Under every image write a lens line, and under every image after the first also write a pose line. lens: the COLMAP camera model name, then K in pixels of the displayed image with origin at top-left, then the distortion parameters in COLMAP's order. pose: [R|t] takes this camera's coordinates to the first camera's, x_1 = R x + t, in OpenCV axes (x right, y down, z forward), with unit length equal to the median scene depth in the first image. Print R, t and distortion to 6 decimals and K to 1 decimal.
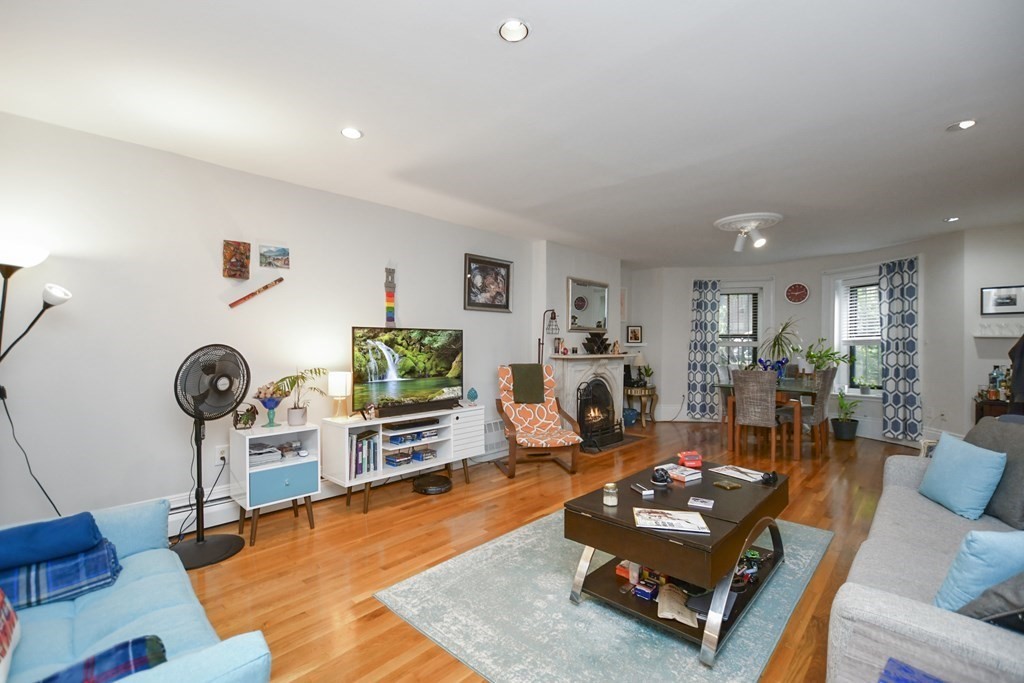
lens RADIAL K [[450.0, 0, 508.6], [0, 450.0, 344.6], [0, 0, 1]] dist [-0.011715, 0.000312]
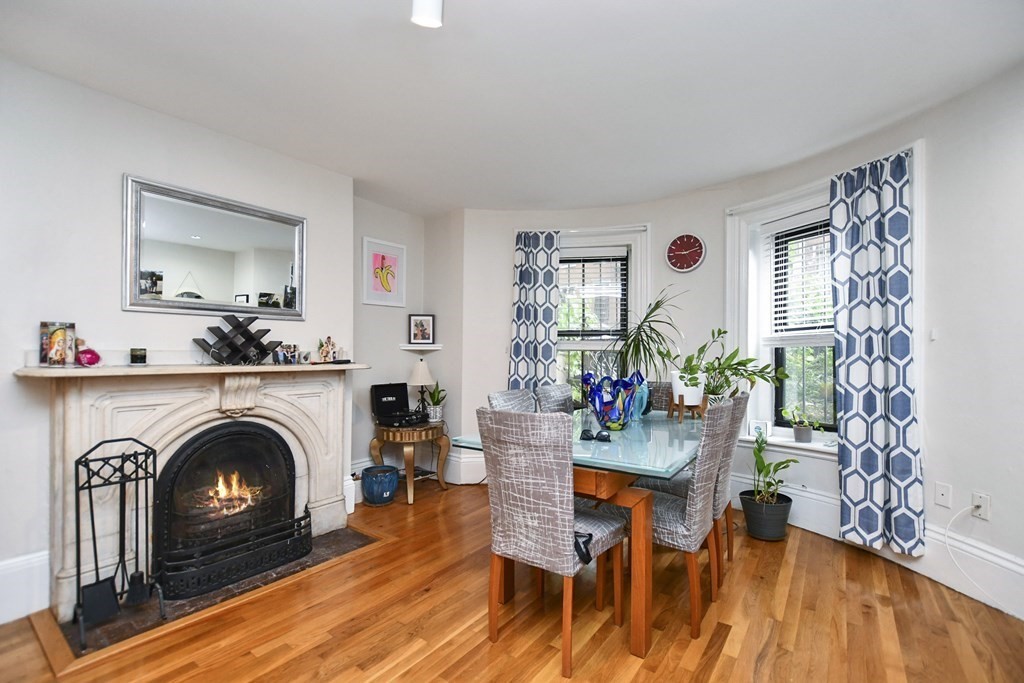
lens RADIAL K [[450.0, 0, 510.9], [0, 450.0, 352.7], [0, 0, 1]] dist [-0.011715, 0.000312]
pose [[0.993041, 0.000076, 0.117771, 0.488633], [0.000372, 0.999993, -0.003782, 0.013301], [-0.117770, 0.003800, 0.993034, 0.638572]]
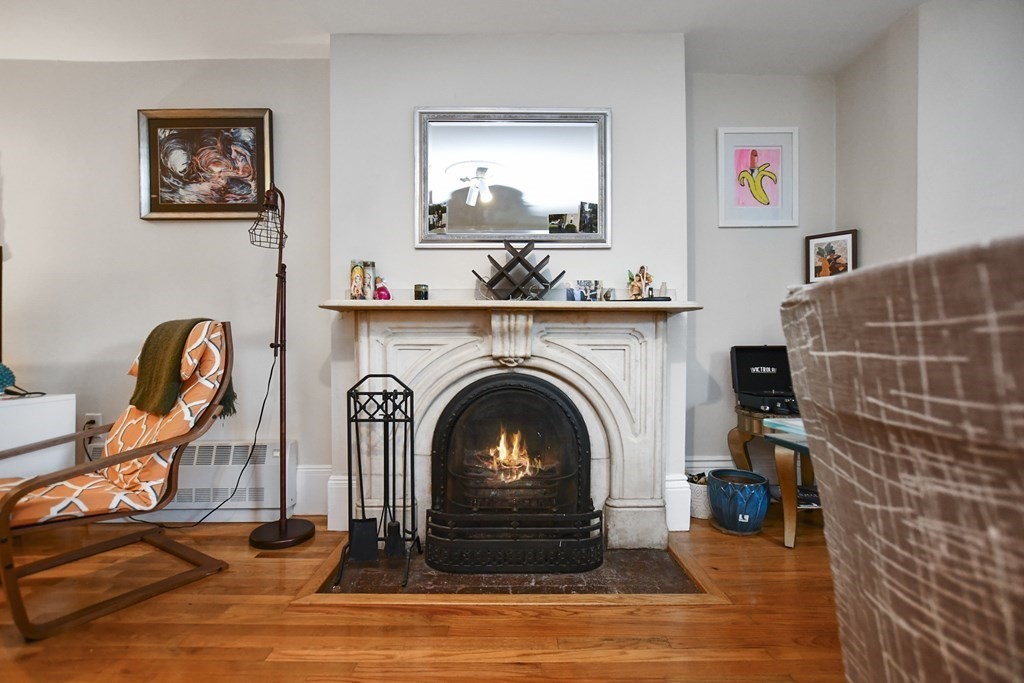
lens RADIAL K [[450.0, 0, 509.4], [0, 450.0, 346.8], [0, 0, 1]] dist [-0.011715, 0.000312]
pose [[0.690804, -0.005134, -0.723024, 0.535675], [0.001028, 0.999981, -0.006119, 0.068563], [0.723041, 0.003484, 0.690796, 0.895373]]
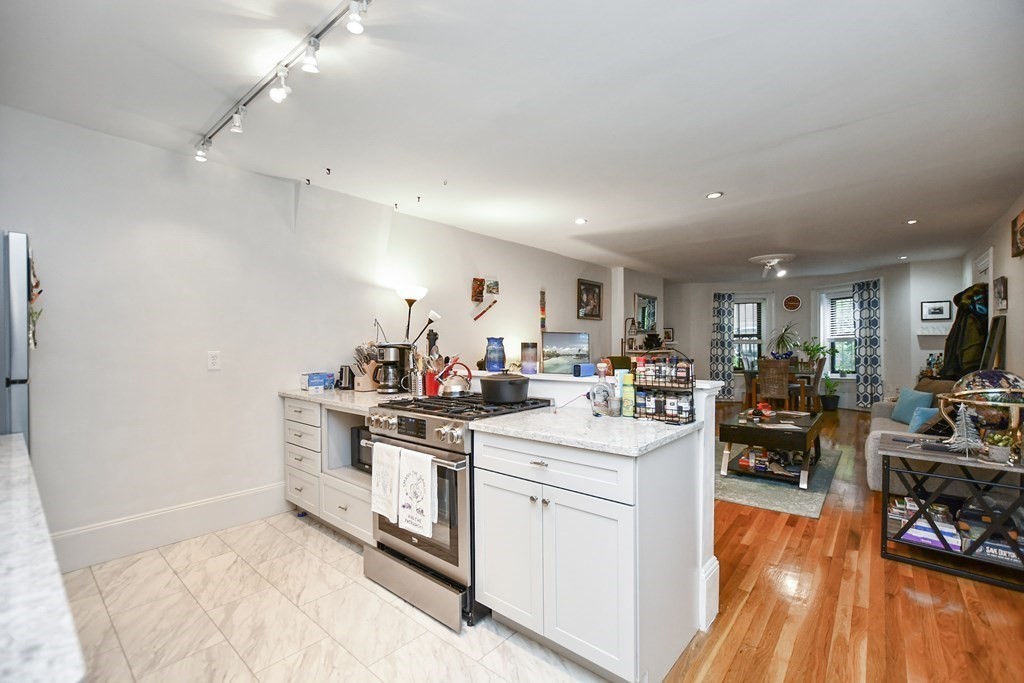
lens RADIAL K [[450.0, 0, 509.6], [0, 450.0, 344.1], [0, 0, 1]] dist [-0.011715, 0.000312]
pose [[0.997701, -0.008838, 0.067184, -0.383058], [0.009017, 0.999957, -0.002360, 0.003219], [-0.067160, 0.002961, 0.997738, -0.366820]]
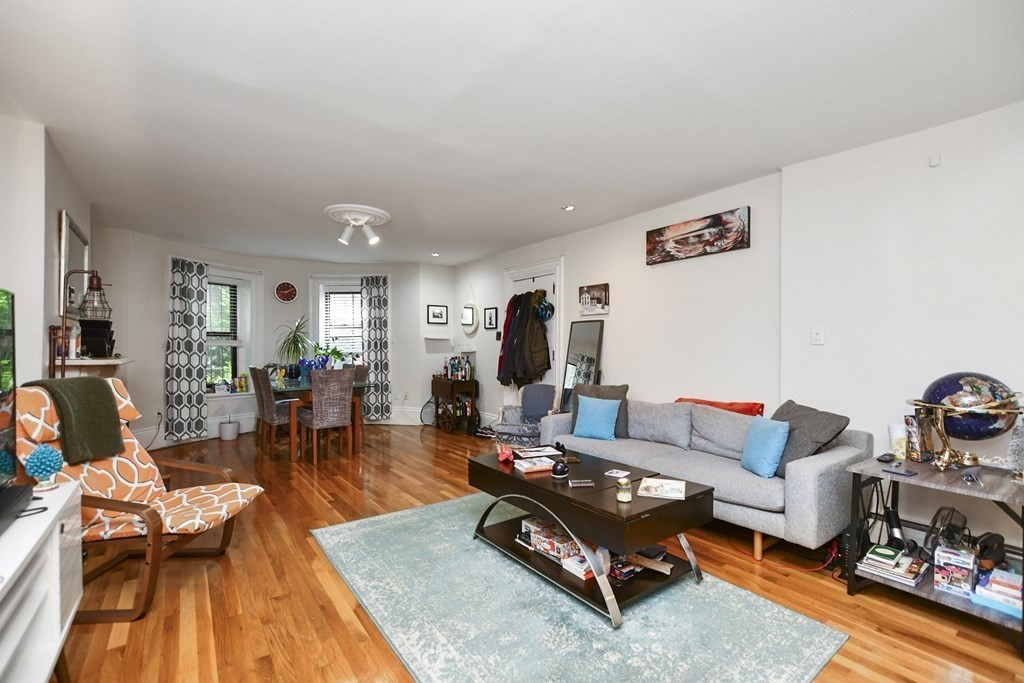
lens RADIAL K [[450.0, 0, 508.5], [0, 450.0, 351.1], [0, 0, 1]] dist [-0.011715, 0.000312]
pose [[0.179923, -0.009604, 0.983634, -0.323010], [0.002152, 0.999954, 0.009370, 0.010076], [-0.983678, 0.000431, 0.179935, 0.450714]]
